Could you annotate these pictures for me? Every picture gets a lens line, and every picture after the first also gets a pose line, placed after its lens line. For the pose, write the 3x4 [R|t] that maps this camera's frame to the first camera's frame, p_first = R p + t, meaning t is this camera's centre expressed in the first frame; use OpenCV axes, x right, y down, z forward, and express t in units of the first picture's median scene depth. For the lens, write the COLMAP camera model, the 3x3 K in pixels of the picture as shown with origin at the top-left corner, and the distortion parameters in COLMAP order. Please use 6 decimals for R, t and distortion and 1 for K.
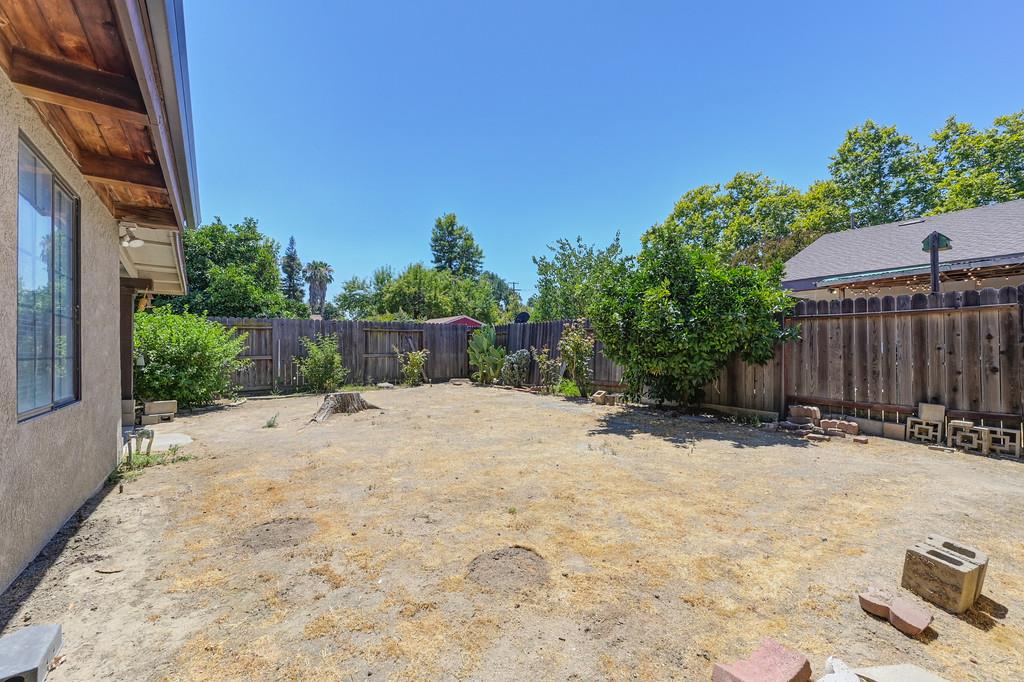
lens RADIAL K [[405.3, 0, 512.0], [0, 405.3, 341.0], [0, 0, 1]] dist [0.001413, -0.000092]
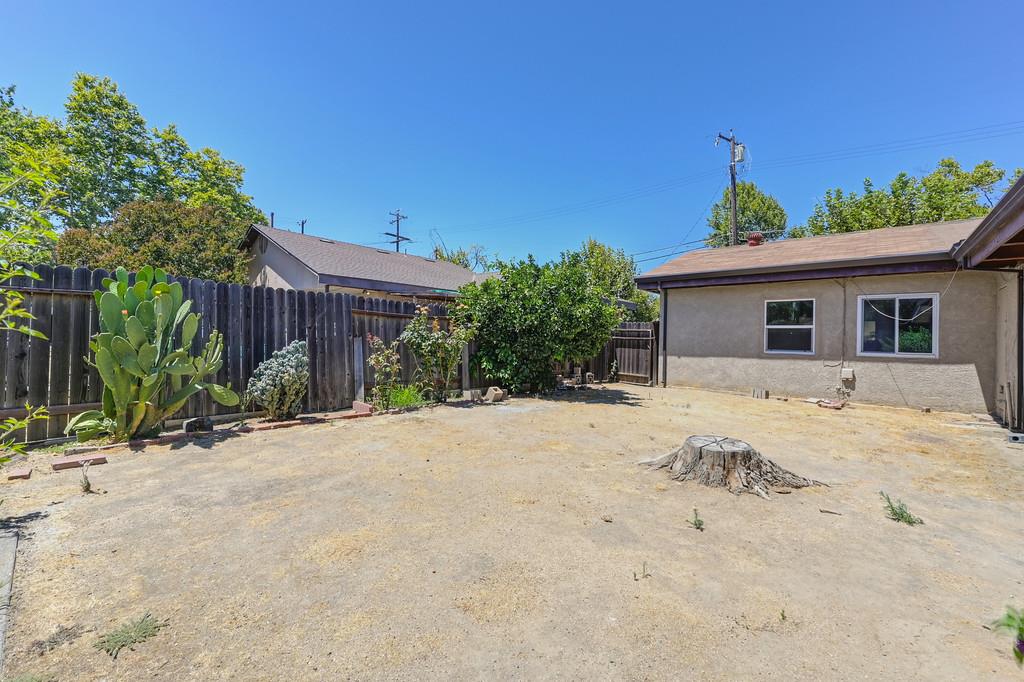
lens RADIAL K [[412.3, 0, 511.7], [0, 412.3, 333.6], [0, 0, 1]] dist [-0.001467, -0.000259]
pose [[-0.205009, 0.011599, 0.978691, -0.208469], [-0.034911, 0.999207, -0.019155, 0.004421], [-0.978137, -0.038094, -0.204441, 0.329222]]
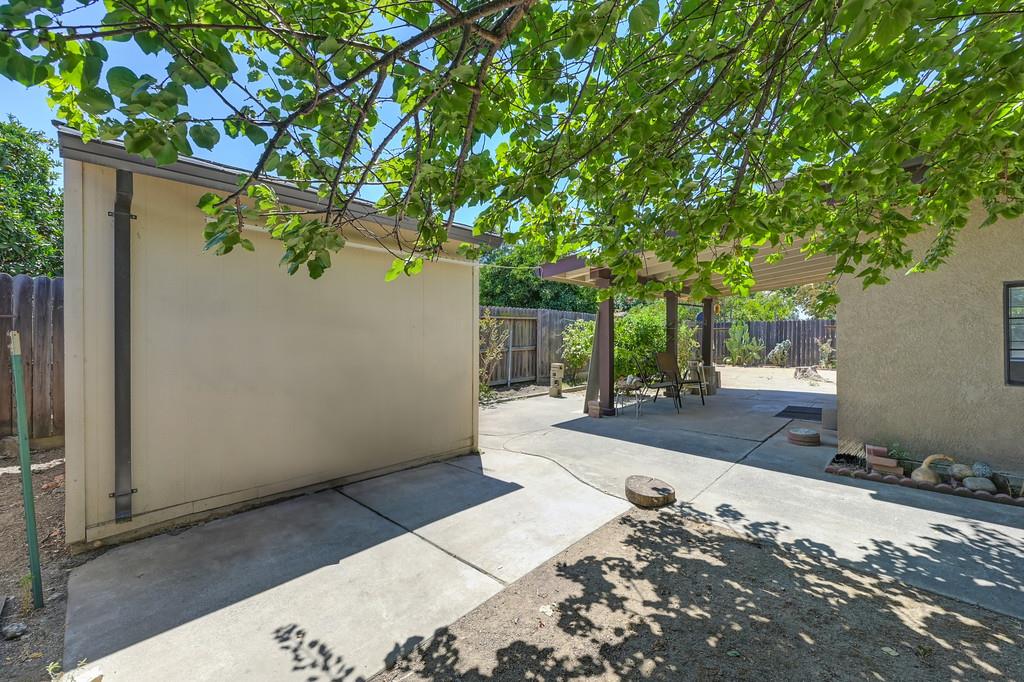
lens RADIAL K [[405.3, 0, 512.0], [0, 405.3, 341.0], [0, 0, 1]] dist [0.001413, -0.000092]
pose [[0.988554, 0.000055, 0.150866, -0.431122], [-0.002519, 0.999867, 0.016139, 0.001320], [-0.150845, -0.016334, 0.988422, -0.083378]]
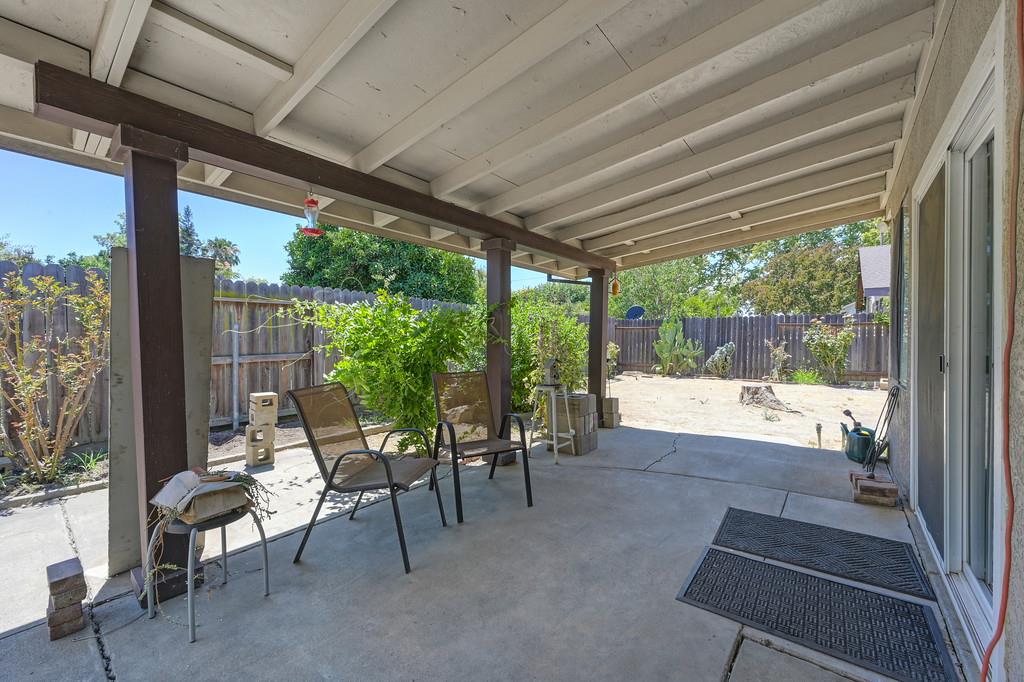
lens RADIAL K [[408.1, 0, 510.4], [0, 408.1, 348.2], [0, 0, 1]] dist [-0.000077, 0.000024]
pose [[0.968603, -0.000795, 0.248611, -0.305880], [-0.007358, 0.999465, 0.031863, 0.002250], [-0.248504, -0.032692, 0.968079, 0.050587]]
